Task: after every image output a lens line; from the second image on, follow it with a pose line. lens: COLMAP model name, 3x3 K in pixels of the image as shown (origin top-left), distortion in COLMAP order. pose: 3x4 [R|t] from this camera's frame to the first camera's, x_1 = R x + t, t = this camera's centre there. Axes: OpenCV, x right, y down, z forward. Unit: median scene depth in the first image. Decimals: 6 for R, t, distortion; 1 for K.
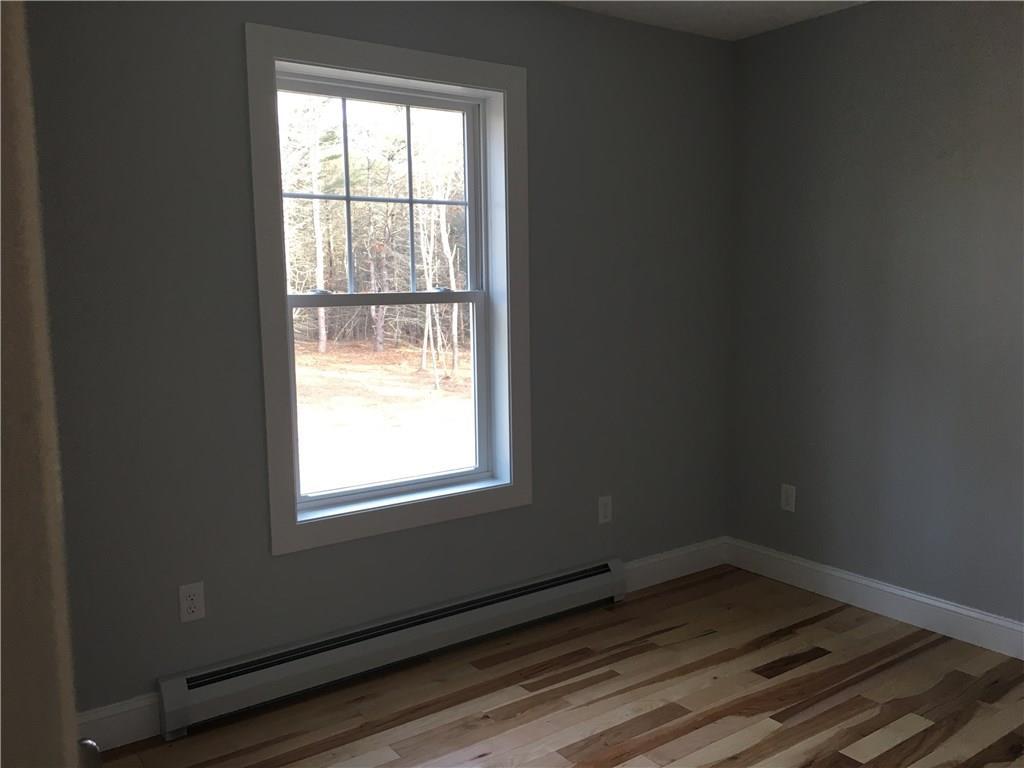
lens RADIAL K [[844.9, 0, 510.9], [0, 844.9, 360.2], [0, 0, 1]] dist [0.033468, -0.006067]
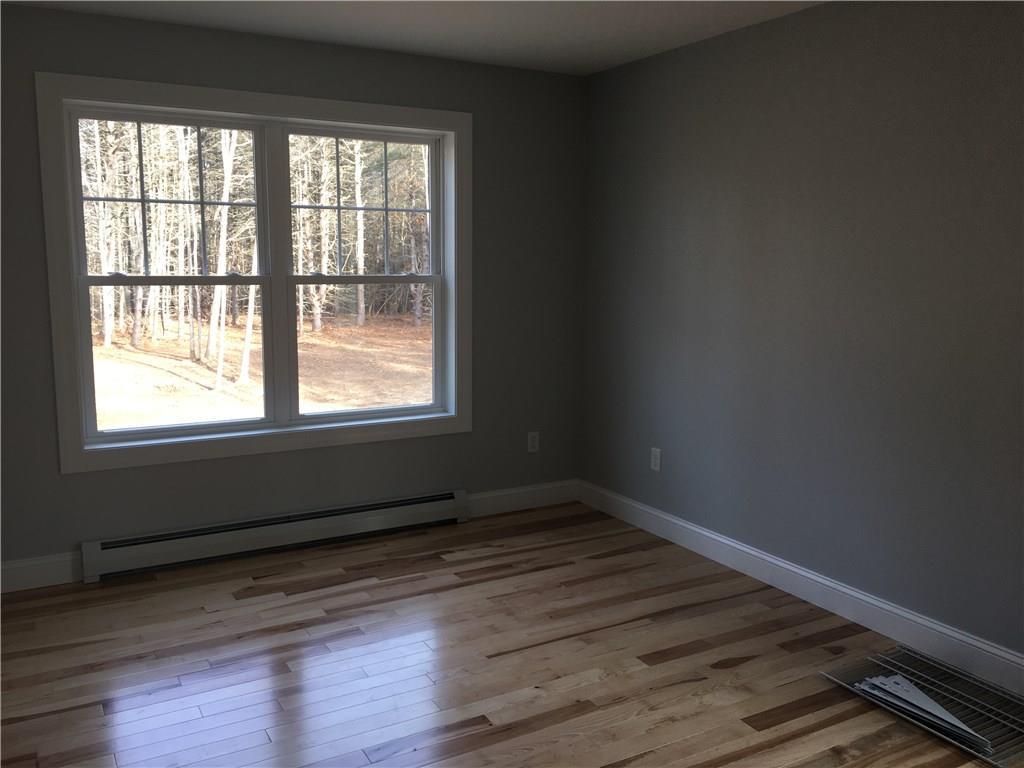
lens RADIAL K [[879.2, 0, 512.0], [0, 879.2, 384.0], [0, 0, 1]] dist [0.058239, -0.080739]
pose [[0.996394, 0.038943, -0.075385, 0.219461], [-0.035183, 0.998100, 0.050585, 0.006479], [0.077211, -0.047750, 0.995871, -0.219965]]
